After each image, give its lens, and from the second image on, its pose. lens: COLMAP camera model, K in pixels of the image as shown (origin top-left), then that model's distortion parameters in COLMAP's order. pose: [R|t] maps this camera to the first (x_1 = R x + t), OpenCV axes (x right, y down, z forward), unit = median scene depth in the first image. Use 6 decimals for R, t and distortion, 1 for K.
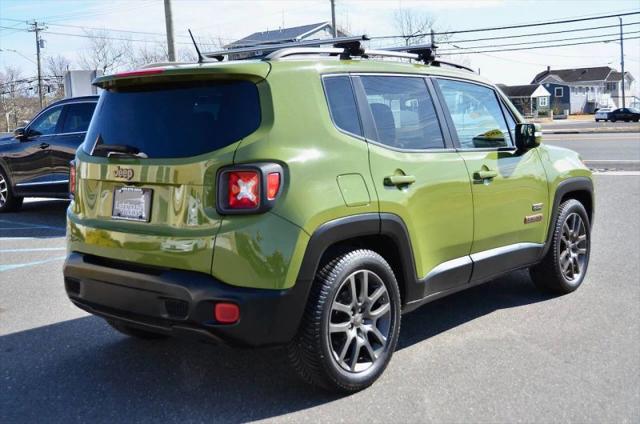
lens RADIAL K [[741.8, 0, 323.0], [0, 741.8, 212.3], [0, 0, 1]] dist [-0.019762, -0.008448]
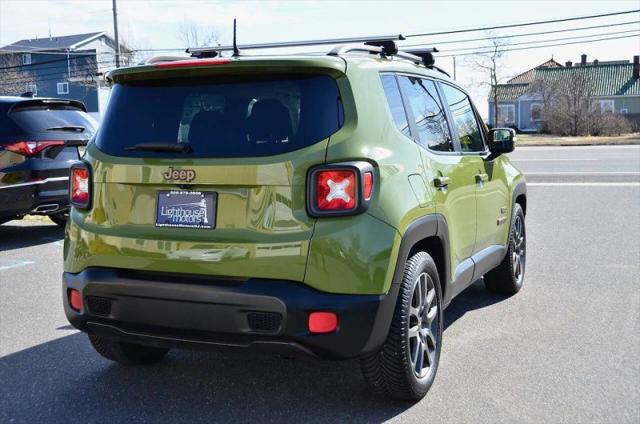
lens RADIAL K [[754.9, 0, 320.1], [0, 754.9, 217.8], [0, 0, 1]] dist [-0.014159, -0.013388]
pose [[0.962814, -0.021105, 0.269338, -0.357657], [0.025053, 0.999623, -0.011232, 0.013757], [-0.268999, 0.017562, 0.962980, 0.079732]]
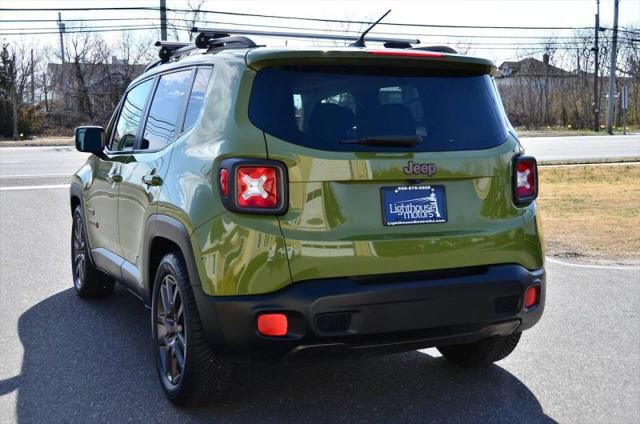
lens RADIAL K [[754.9, 0, 320.1], [0, 754.9, 217.8], [0, 0, 1]] dist [-0.014159, -0.013388]
pose [[0.455915, -0.078660, 0.886540, -1.119415], [0.094749, 0.994716, 0.039532, -0.042612], [-0.884966, 0.065975, 0.460959, 0.711888]]
